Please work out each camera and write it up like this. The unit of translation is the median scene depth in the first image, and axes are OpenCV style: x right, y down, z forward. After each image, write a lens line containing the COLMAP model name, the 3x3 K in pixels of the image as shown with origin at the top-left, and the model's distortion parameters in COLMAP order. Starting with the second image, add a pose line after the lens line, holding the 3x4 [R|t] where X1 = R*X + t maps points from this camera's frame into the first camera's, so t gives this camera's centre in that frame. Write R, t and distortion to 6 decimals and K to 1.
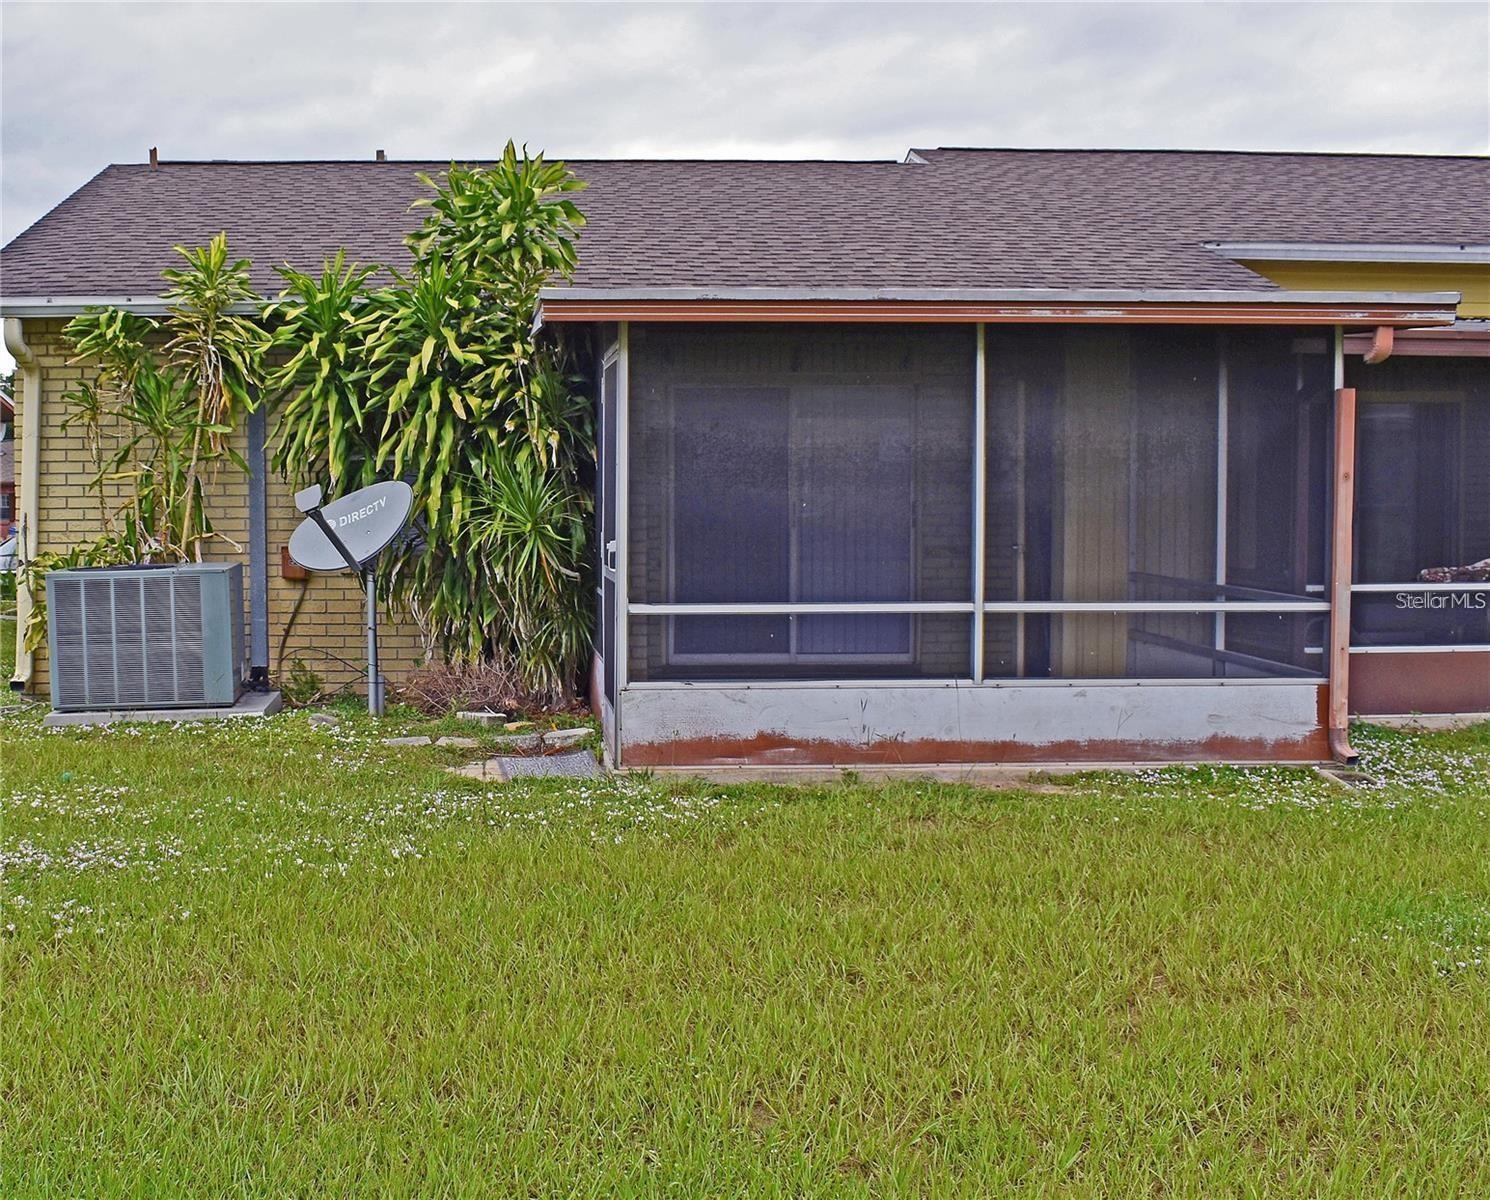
lens RADIAL K [[1776.8, 0, 744.8], [0, 1776.8, 557.4], [0, 0, 1]] dist [-0.102869, 0.000000]
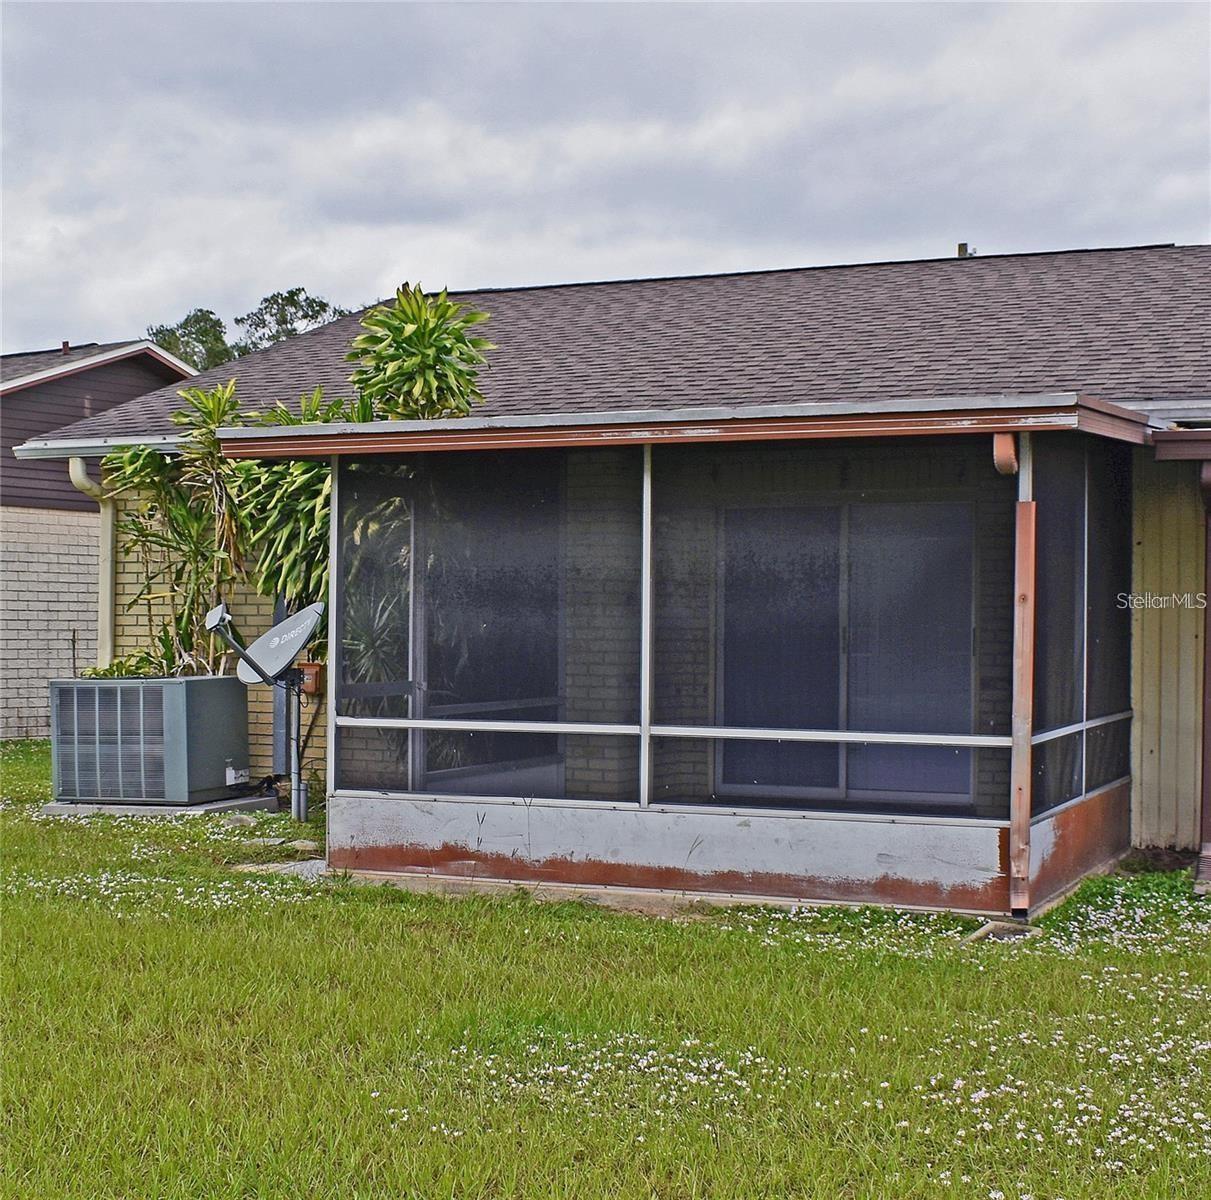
lens RADIAL K [[1985.4, 0, 605.7], [0, 1985.4, 599.5], [0, 0, 1]] dist [-0.083013, 0.000000]
pose [[0.903383, 0.002442, -0.428829, 0.583122], [-0.022544, 0.998871, -0.041804, 0.002010], [0.428243, 0.047433, 0.902418, -0.014173]]
